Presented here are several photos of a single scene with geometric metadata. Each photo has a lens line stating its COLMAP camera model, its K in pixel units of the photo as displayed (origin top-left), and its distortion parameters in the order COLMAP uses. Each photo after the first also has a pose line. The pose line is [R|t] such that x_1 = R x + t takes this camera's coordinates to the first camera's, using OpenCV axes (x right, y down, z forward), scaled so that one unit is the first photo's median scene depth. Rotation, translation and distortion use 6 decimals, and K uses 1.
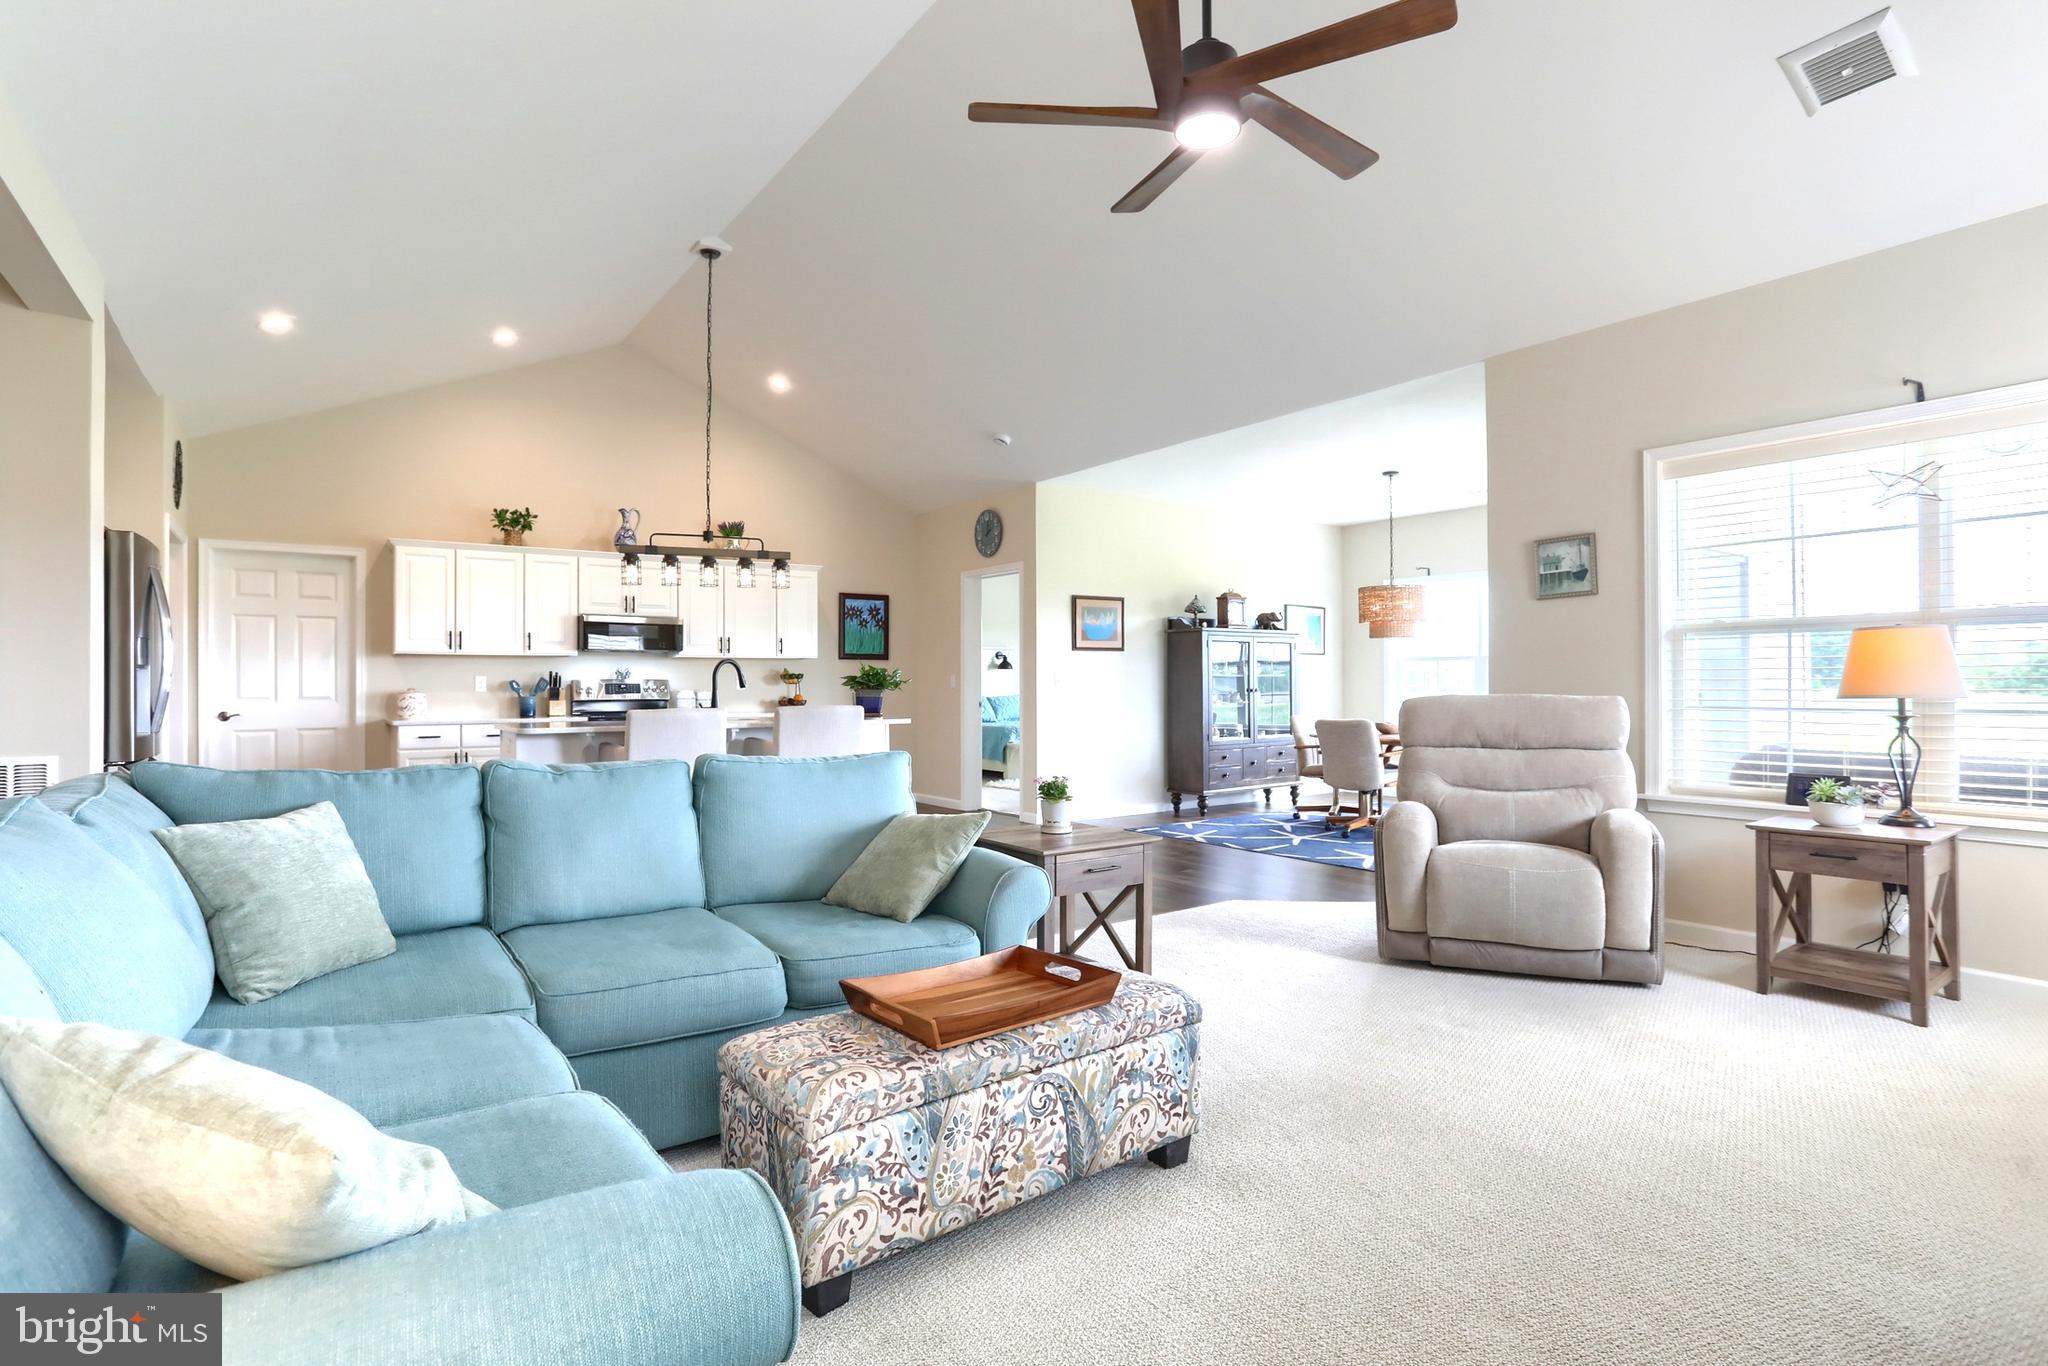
lens RADIAL K [[1000.5, 0, 1035.1], [0, 1000.5, 666.2], [0, 0, 1]] dist [-0.053500, 0.000188]
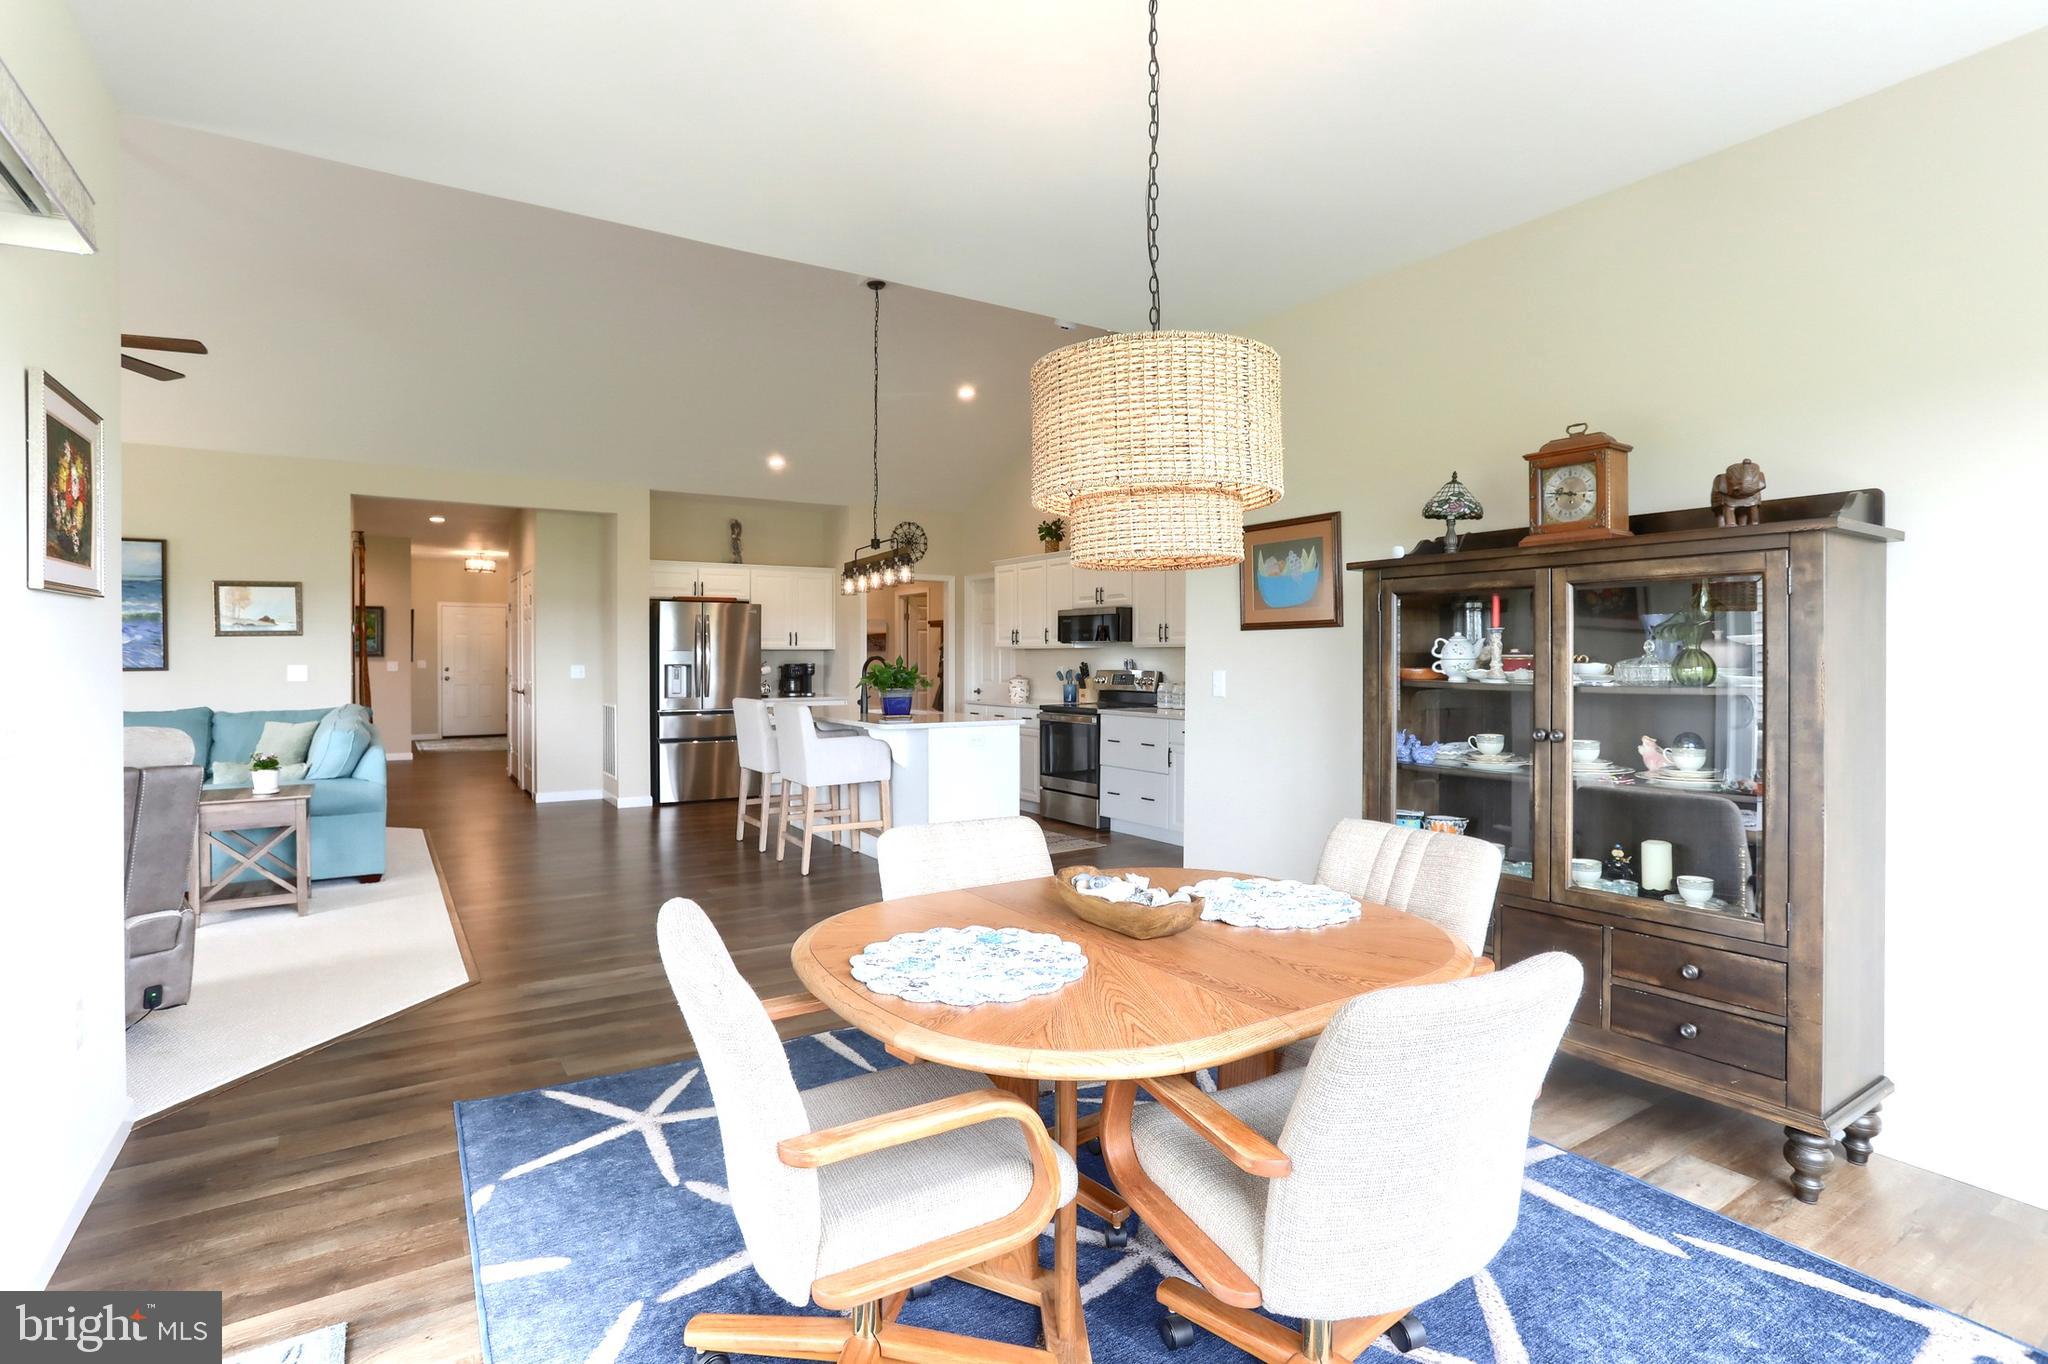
lens RADIAL K [[1000.5, 0, 1035.1], [0, 1000.5, 665.2], [0, 0, 1]] dist [-0.053500, 0.000188]
pose [[-0.043456, 0.012741, -0.998974, 0.550239], [0.017412, 0.999776, 0.011993, -0.004491], [0.998904, -0.016873, -0.043668, 0.860902]]
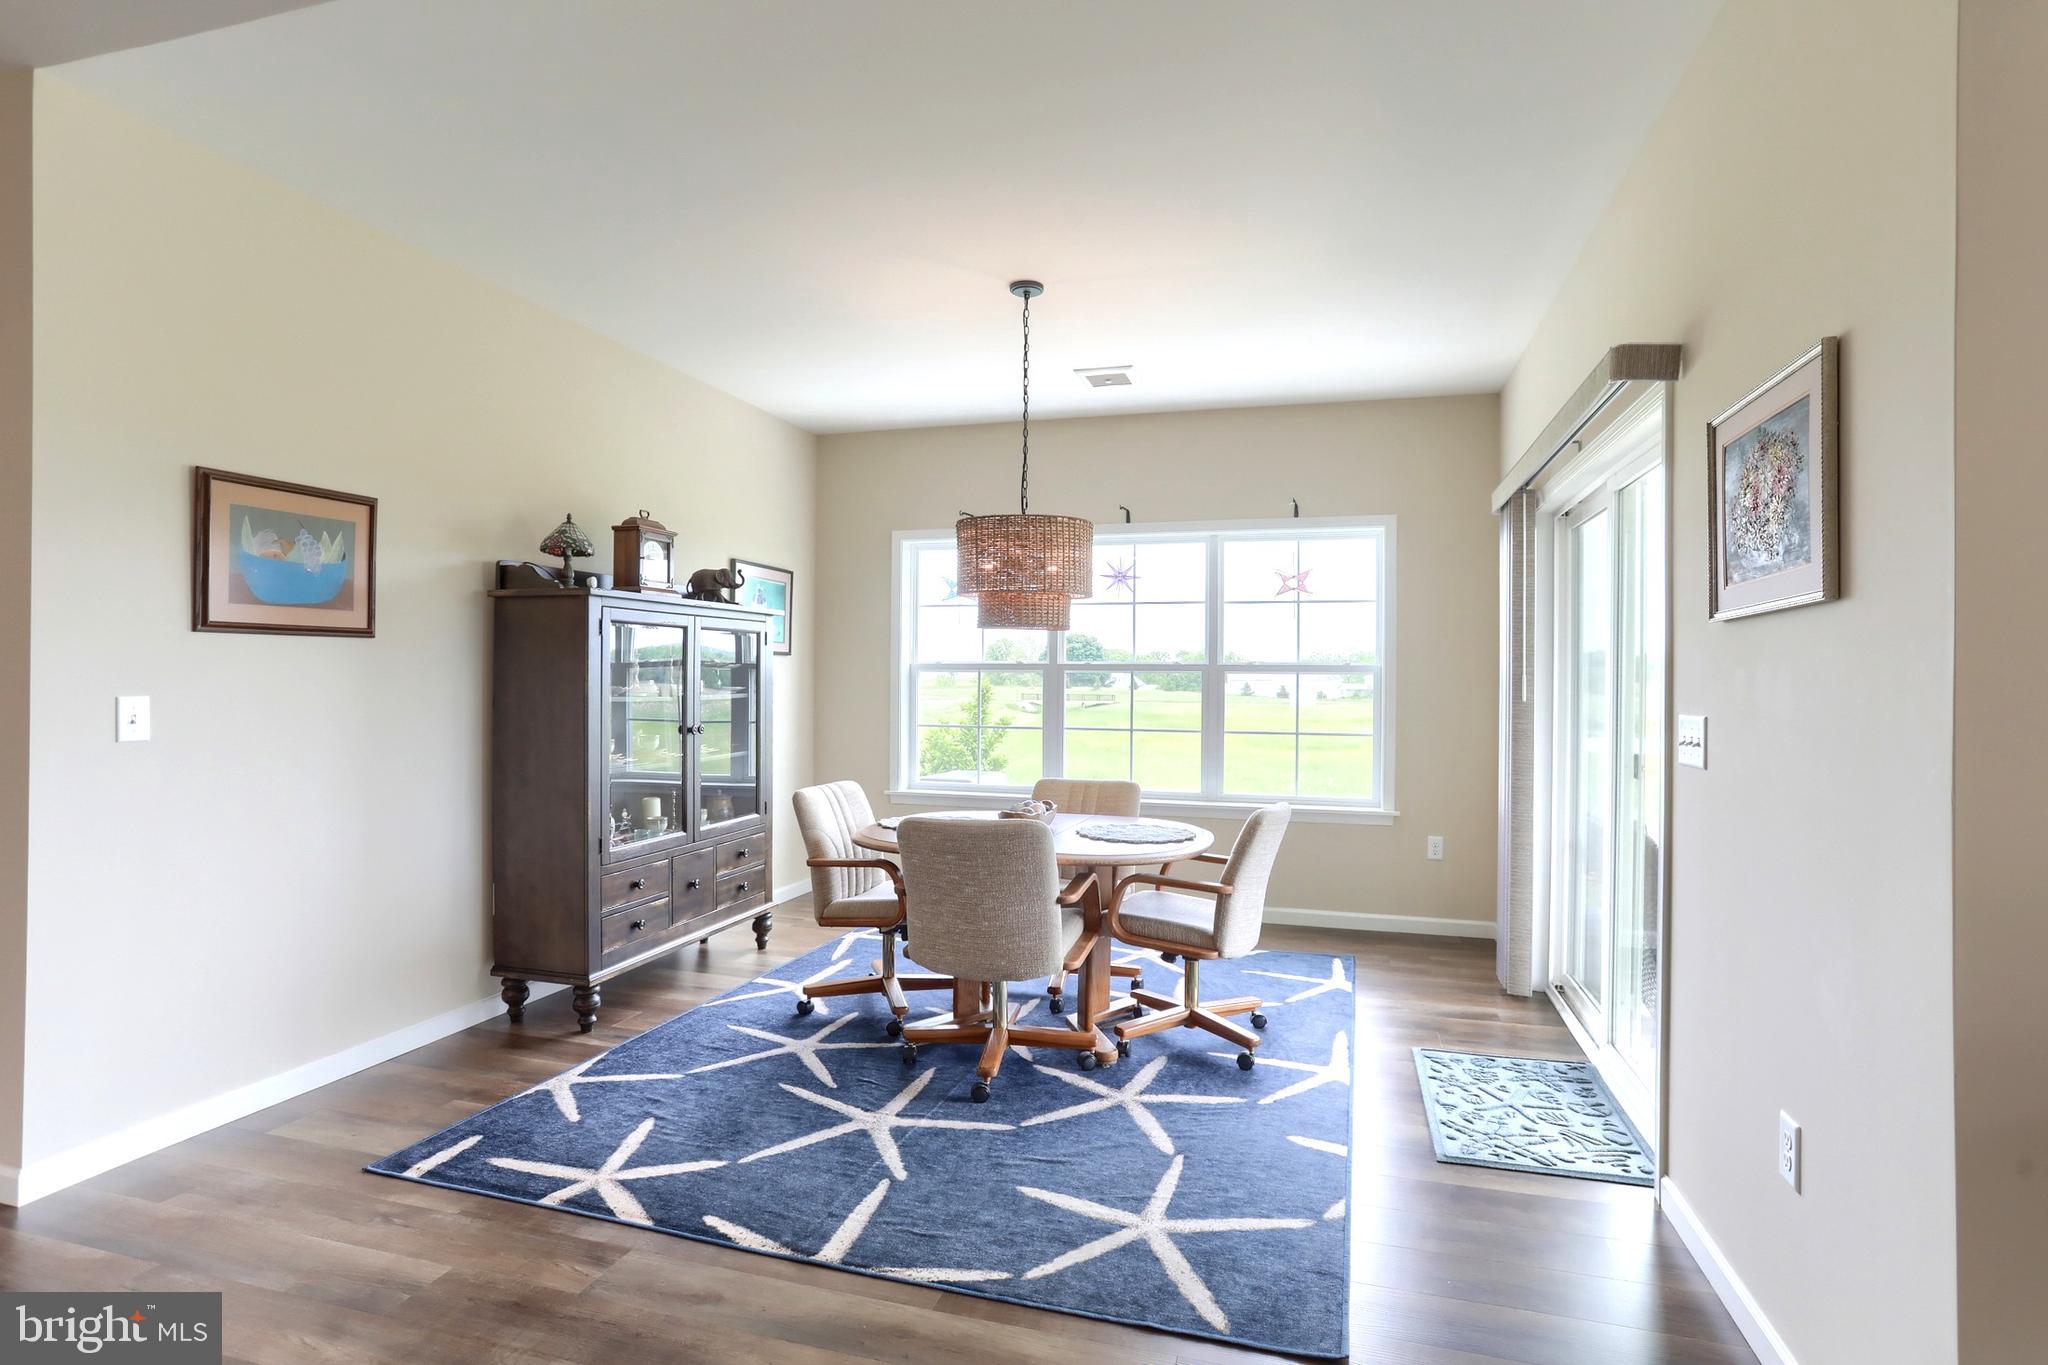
lens RADIAL K [[1000.5, 0, 1035.1], [0, 1000.5, 665.7], [0, 0, 1]] dist [-0.053500, 0.000188]
pose [[0.796545, 0.014213, 0.604412, 0.063452], [-0.022156, 0.999738, 0.005689, -0.011533], [-0.604173, -0.017923, 0.796652, 0.533878]]
